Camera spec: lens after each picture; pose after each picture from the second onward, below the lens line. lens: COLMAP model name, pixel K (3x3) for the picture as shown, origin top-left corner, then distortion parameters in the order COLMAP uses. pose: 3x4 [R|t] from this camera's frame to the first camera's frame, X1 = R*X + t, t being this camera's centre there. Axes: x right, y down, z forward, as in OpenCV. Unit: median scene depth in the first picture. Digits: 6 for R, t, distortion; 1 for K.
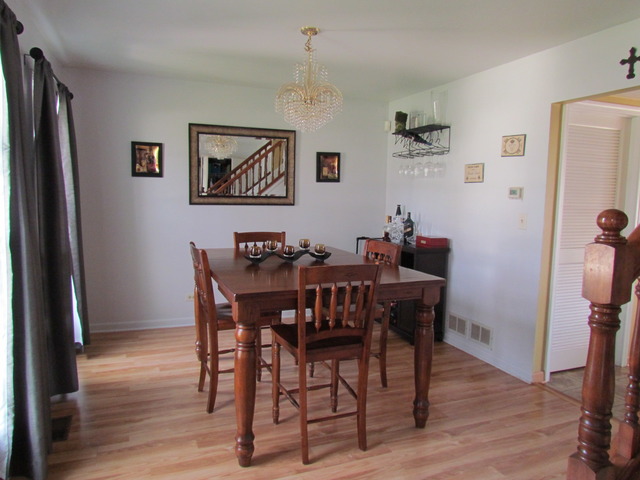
lens RADIAL K [[453.5, 0, 319.8], [0, 453.5, 239.8], [0, 0, 1]] dist [-0.030736, 0.000475]
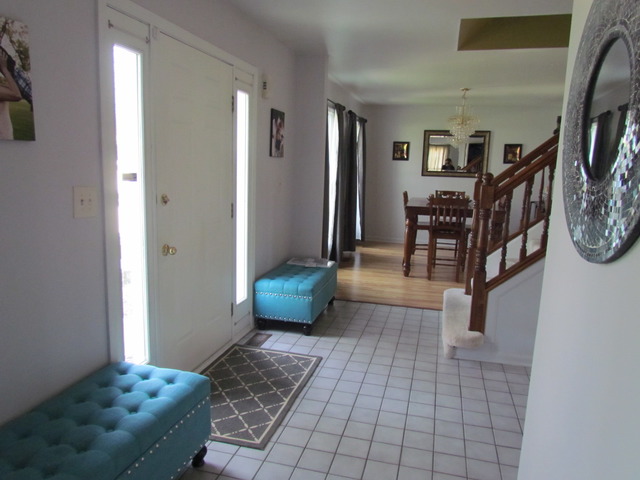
lens RADIAL K [[453.5, 0, 320.8], [0, 453.5, 239.9], [0, 0, 1]] dist [-0.030736, 0.000475]
pose [[0.800510, 0.101272, -0.590701, 0.494285], [-0.074151, 0.994783, 0.070060, 0.081445], [0.594714, -0.012283, 0.803843, -0.704438]]
